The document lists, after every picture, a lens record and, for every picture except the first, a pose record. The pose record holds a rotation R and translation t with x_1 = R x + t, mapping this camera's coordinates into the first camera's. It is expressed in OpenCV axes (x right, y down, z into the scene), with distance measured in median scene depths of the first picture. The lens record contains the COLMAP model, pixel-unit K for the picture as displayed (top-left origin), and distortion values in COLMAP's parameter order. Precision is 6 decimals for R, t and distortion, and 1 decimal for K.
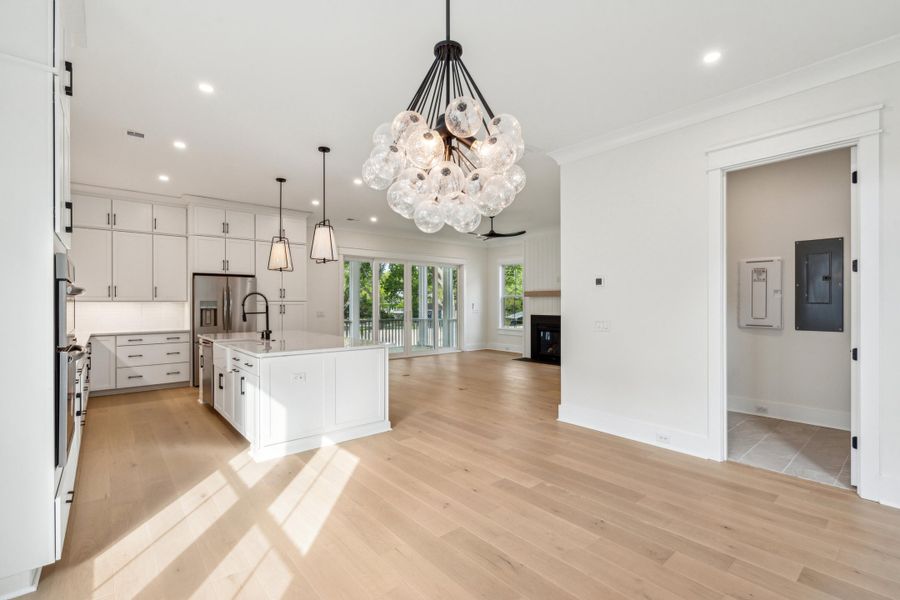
lens RADIAL K [[405.8, 0, 448.2], [0, 405.8, 303.6], [0, 0, 1]] dist [0.002387, 0.000543]
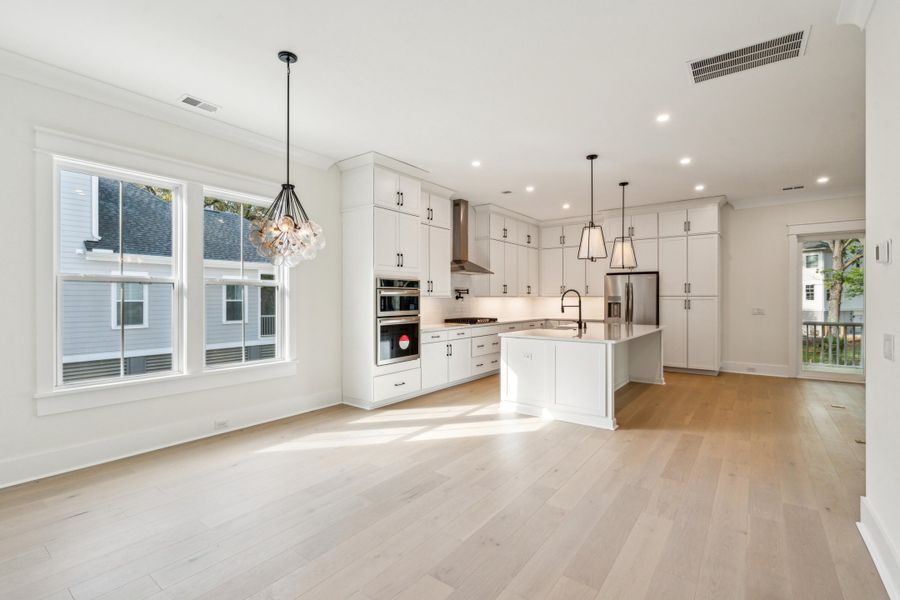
lens RADIAL K [[407.4, 0, 450.0], [0, 407.4, 300.0], [0, 0, 1]] dist [-0.001791, 0.000669]
pose [[0.223964, 0.005221, -0.974583, 0.499316], [-0.001695, 0.999986, 0.004967, -0.000899], [0.974596, 0.000539, 0.223970, 0.285677]]
